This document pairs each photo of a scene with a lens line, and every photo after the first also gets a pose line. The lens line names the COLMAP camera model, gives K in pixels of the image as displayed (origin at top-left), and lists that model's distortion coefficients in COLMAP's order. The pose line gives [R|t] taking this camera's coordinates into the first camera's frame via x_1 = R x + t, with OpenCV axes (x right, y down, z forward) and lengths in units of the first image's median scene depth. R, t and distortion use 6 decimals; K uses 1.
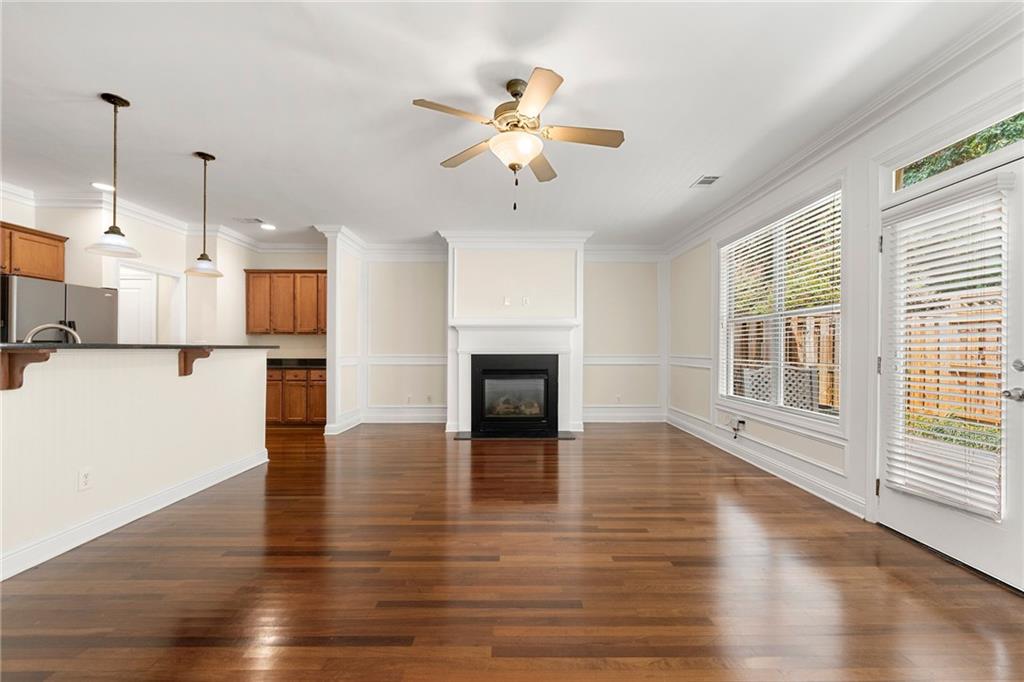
lens RADIAL K [[411.8, 0, 517.1], [0, 411.8, 346.6], [0, 0, 1]] dist [0.001721, -0.001300]
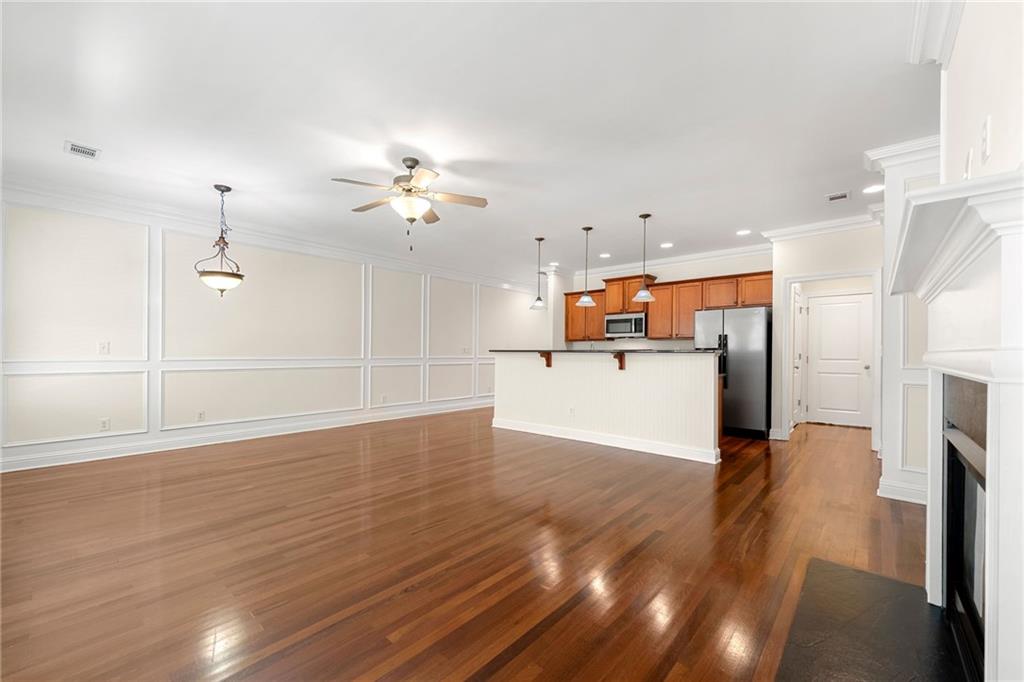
lens RADIAL K [[411.8, 0, 521.9], [0, 411.8, 354.4], [0, 0, 1]] dist [0.001721, -0.001300]
pose [[-0.656519, 0.000171, -0.754309, 0.468502], [0.000082, 1.000000, 0.000155, 0.009055], [0.754309, 0.000040, -0.656519, 1.300331]]
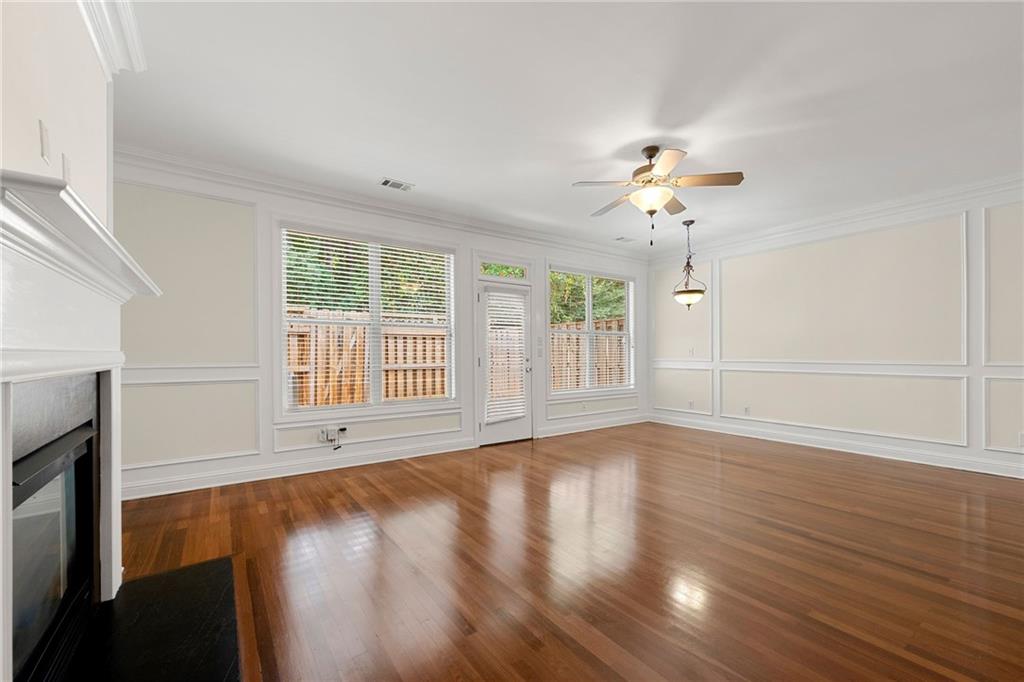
lens RADIAL K [[411.8, 0, 513.5], [0, 411.8, 349.7], [0, 0, 1]] dist [0.001721, -0.001300]
pose [[-0.572112, 0.009076, 0.820125, -0.482368], [-0.004192, 0.999893, -0.013990, 0.007818], [-0.820165, -0.011441, -0.572013, 1.238819]]
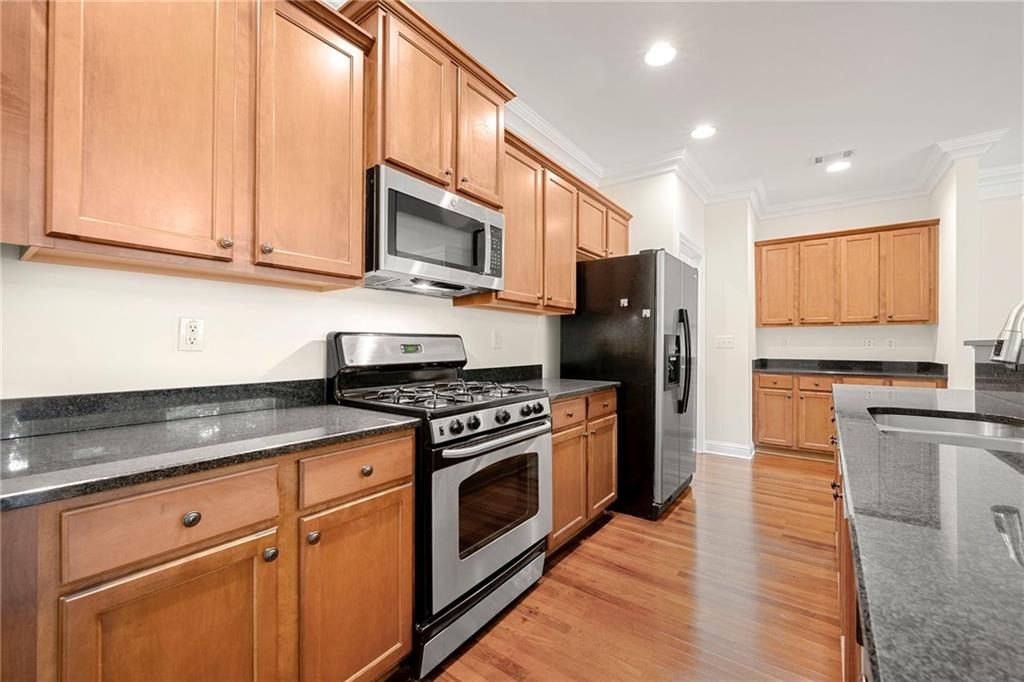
lens RADIAL K [[411.8, 0, 514.9], [0, 411.8, 343.6], [0, 0, 1]] dist [0.001721, -0.001300]
pose [[0.793954, -0.000323, -0.607978, -0.793362], [0.000295, 1.000000, -0.000146, 0.000723], [0.607978, -0.000064, 0.793954, 0.180265]]
